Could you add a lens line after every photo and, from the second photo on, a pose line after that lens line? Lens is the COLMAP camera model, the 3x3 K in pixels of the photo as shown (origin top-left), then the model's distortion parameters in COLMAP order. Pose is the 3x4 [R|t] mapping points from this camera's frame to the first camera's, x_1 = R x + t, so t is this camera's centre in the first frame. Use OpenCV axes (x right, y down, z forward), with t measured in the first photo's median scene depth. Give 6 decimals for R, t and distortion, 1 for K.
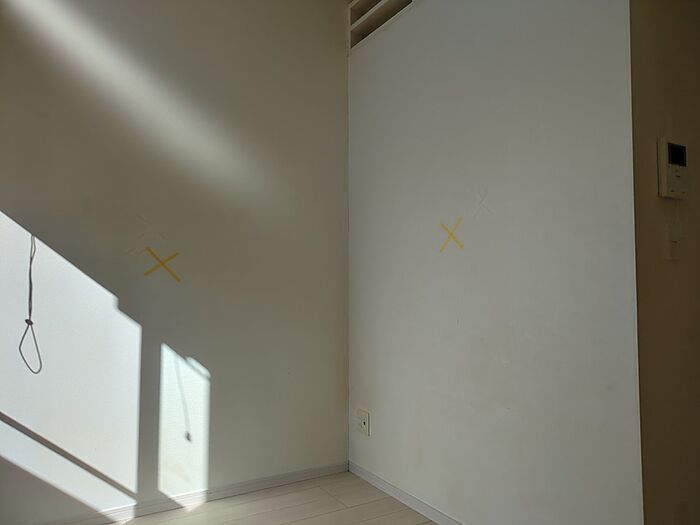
lens RADIAL K [[521.9, 0, 350.8], [0, 521.9, 264.0], [0, 0, 1]] dist [0.000478, -0.005110]
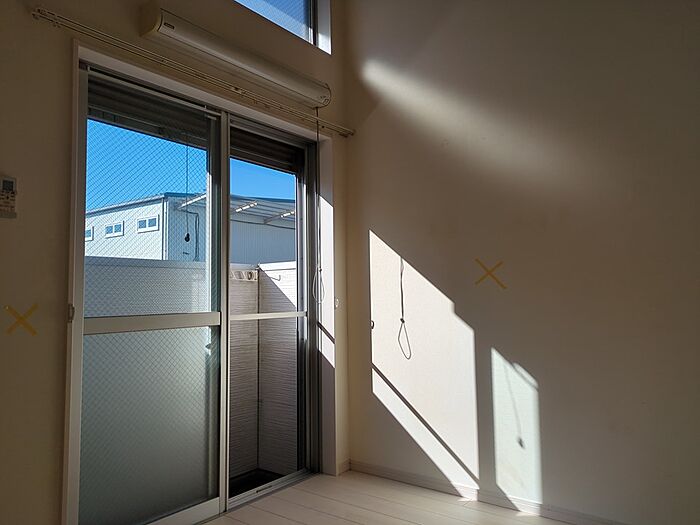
lens RADIAL K [[521.9, 0, 350.5], [0, 521.9, 260.9], [0, 0, 1]] dist [0.000478, -0.005110]
pose [[0.349129, -0.062566, -0.934984, 0.553705], [0.046188, 0.997705, -0.049517, 0.014894], [0.935936, -0.025897, 0.351217, 0.353340]]
